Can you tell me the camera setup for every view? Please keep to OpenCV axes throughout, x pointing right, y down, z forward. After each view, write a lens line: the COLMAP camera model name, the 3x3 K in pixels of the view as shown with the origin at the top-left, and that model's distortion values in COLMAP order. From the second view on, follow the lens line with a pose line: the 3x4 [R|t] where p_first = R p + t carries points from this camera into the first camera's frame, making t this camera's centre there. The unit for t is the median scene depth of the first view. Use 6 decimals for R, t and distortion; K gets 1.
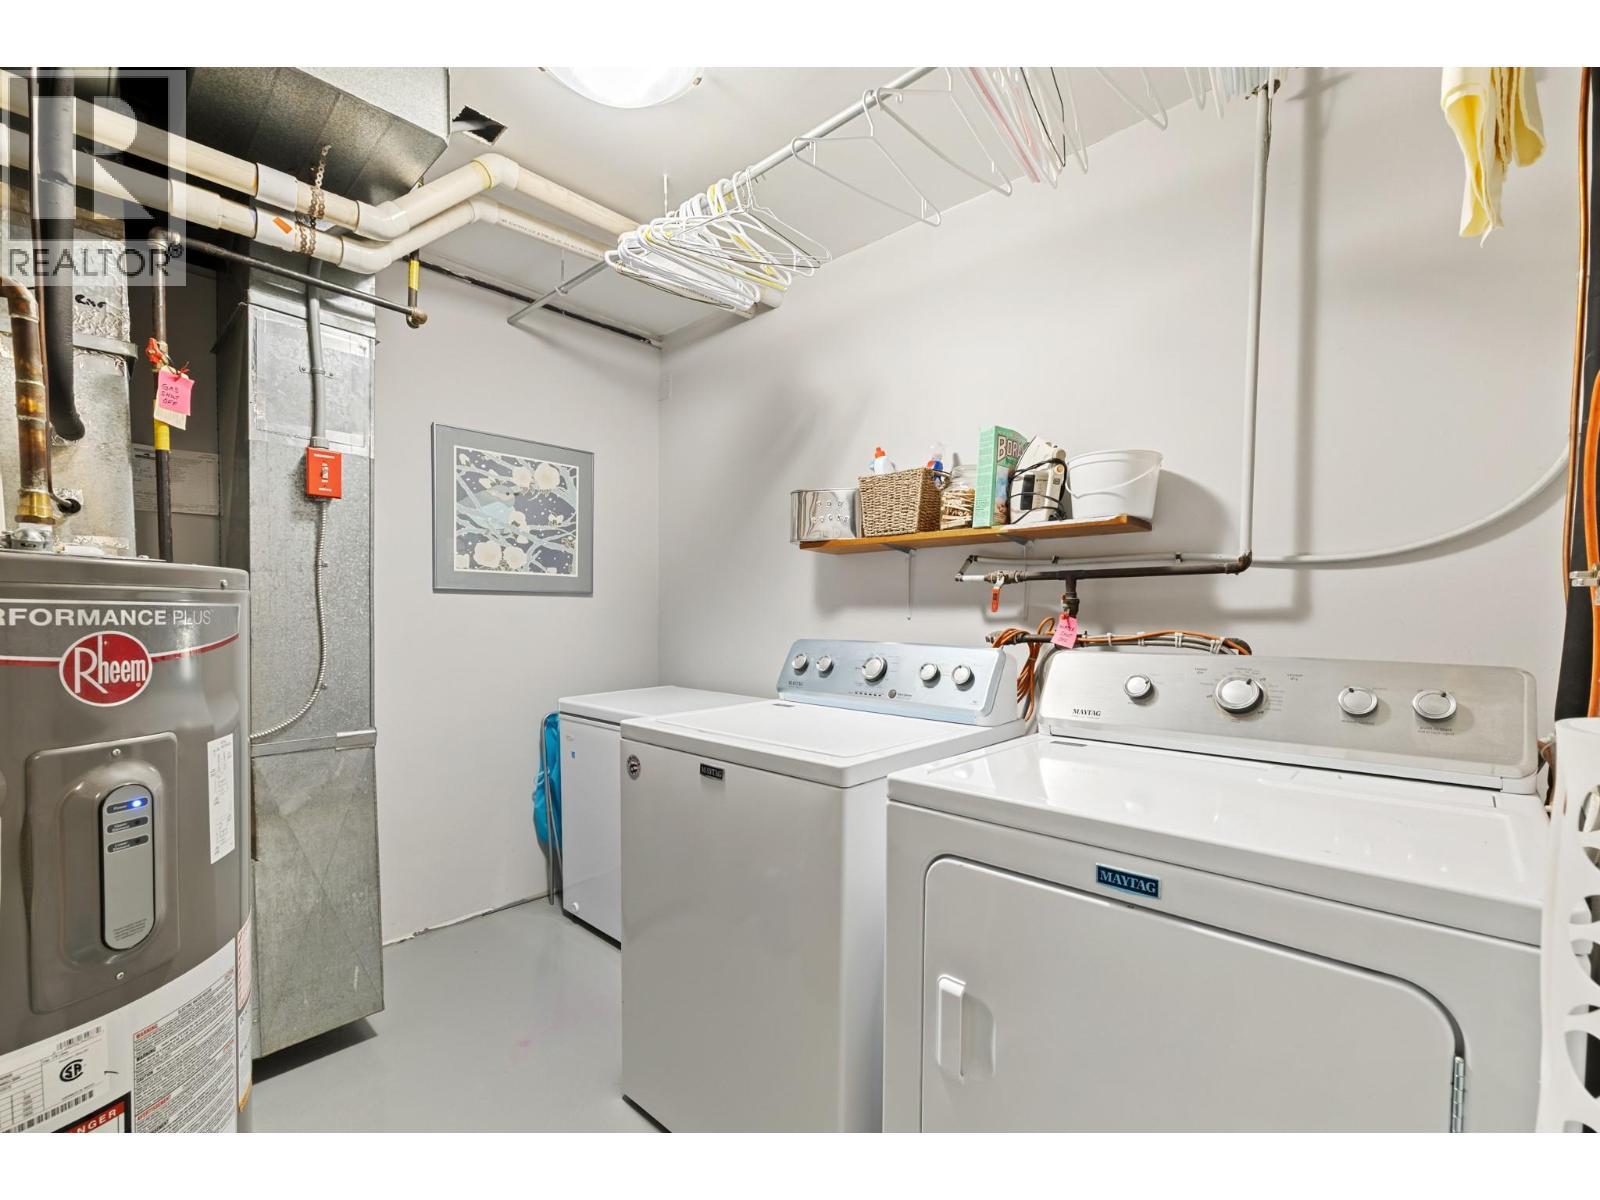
lens RADIAL K [[673.6, 0, 808.9], [0, 673.6, 599.8], [0, 0, 1]] dist [0.000146, -0.000230]
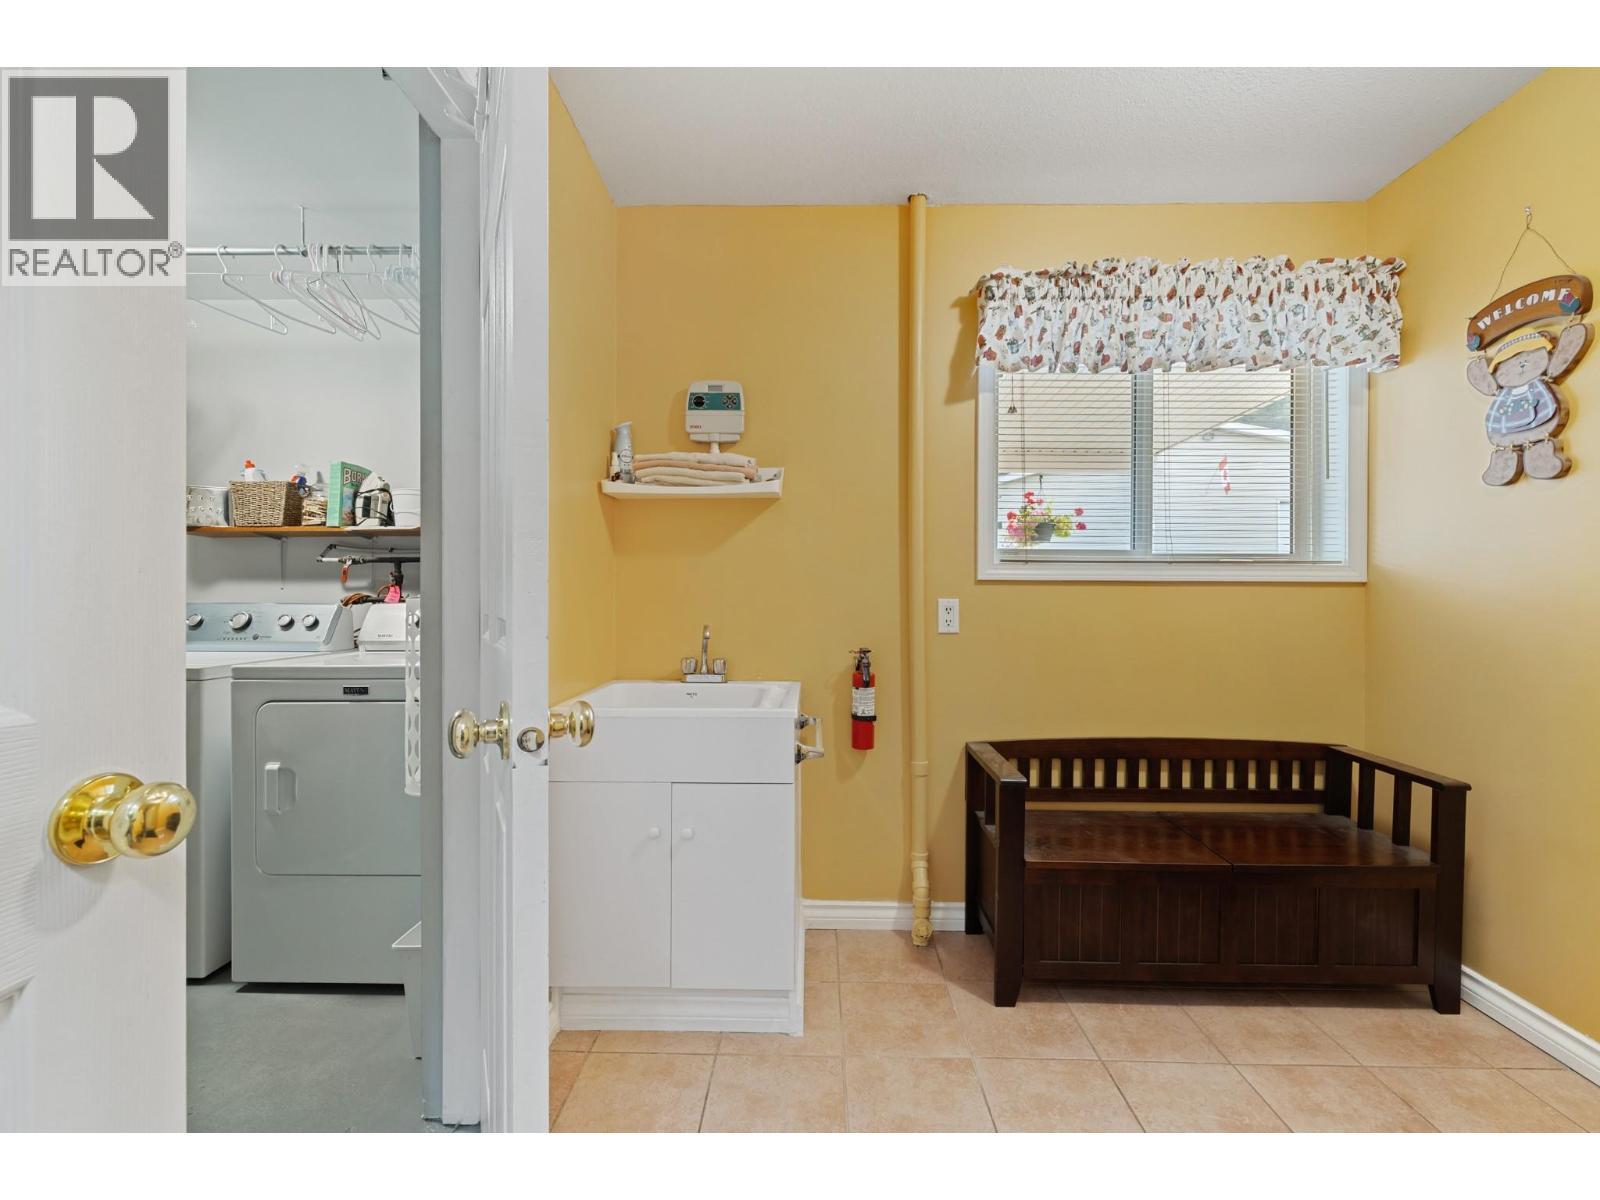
lens RADIAL K [[673.6, 0, 808.9], [0, 673.6, 599.8], [0, 0, 1]] dist [0.000146, -0.000230]
pose [[0.742034, -0.007050, 0.670325, 0.033659], [-0.007834, 0.999785, 0.019186, 0.020192], [-0.670316, -0.019488, 0.741820, -0.854033]]
